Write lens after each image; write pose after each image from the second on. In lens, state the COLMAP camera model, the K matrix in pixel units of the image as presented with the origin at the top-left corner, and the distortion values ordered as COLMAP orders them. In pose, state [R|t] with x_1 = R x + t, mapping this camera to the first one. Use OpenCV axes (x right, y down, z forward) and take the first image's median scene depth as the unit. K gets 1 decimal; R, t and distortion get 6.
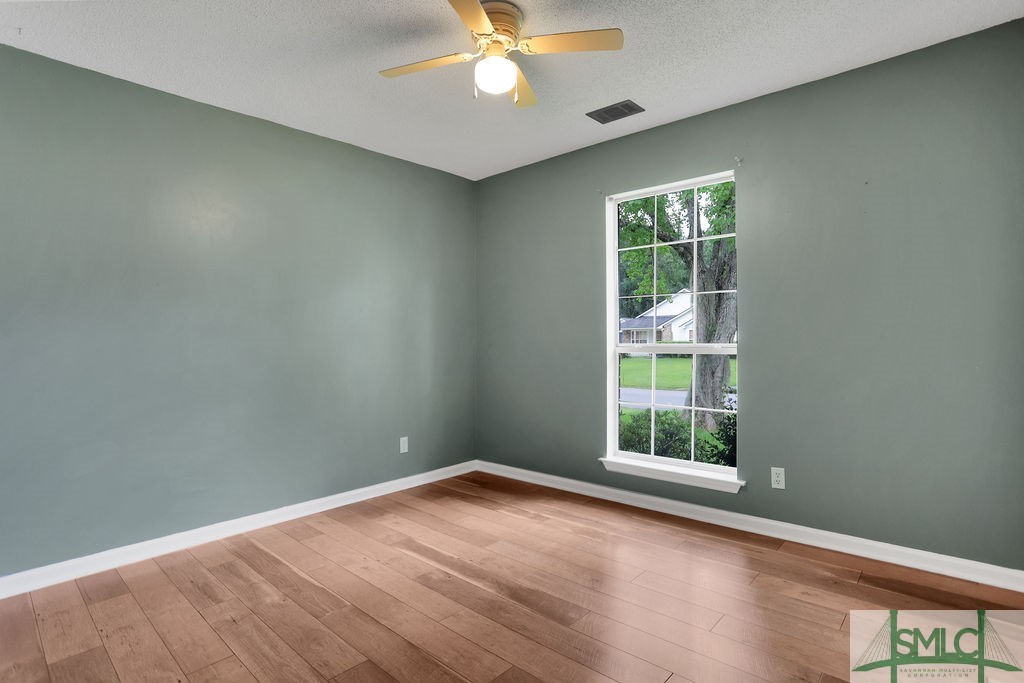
lens RADIAL K [[514.3, 0, 515.8], [0, 514.3, 343.9], [0, 0, 1]] dist [-0.075742, 0.034645]
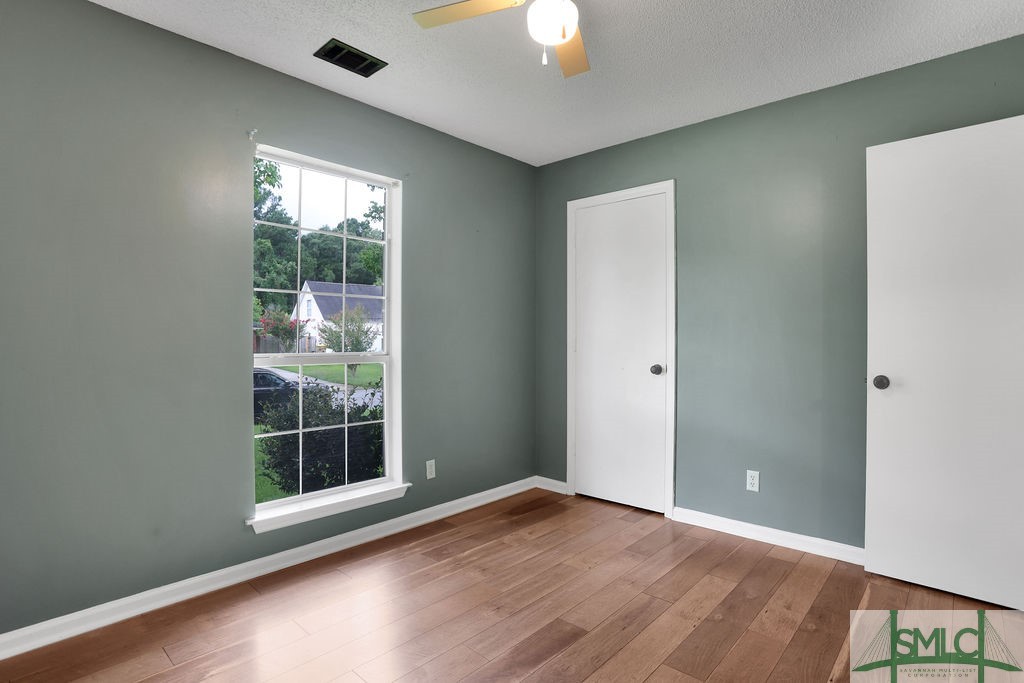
lens RADIAL K [[524.5, 0, 518.0], [0, 524.5, 349.3], [0, 0, 1]] dist [-0.045908, 0.001410]
pose [[-0.014922, -0.004464, 0.999879, -0.731491], [0.005656, 0.999974, 0.004548, -0.009753], [-0.999873, 0.005723, -0.014897, 0.905250]]
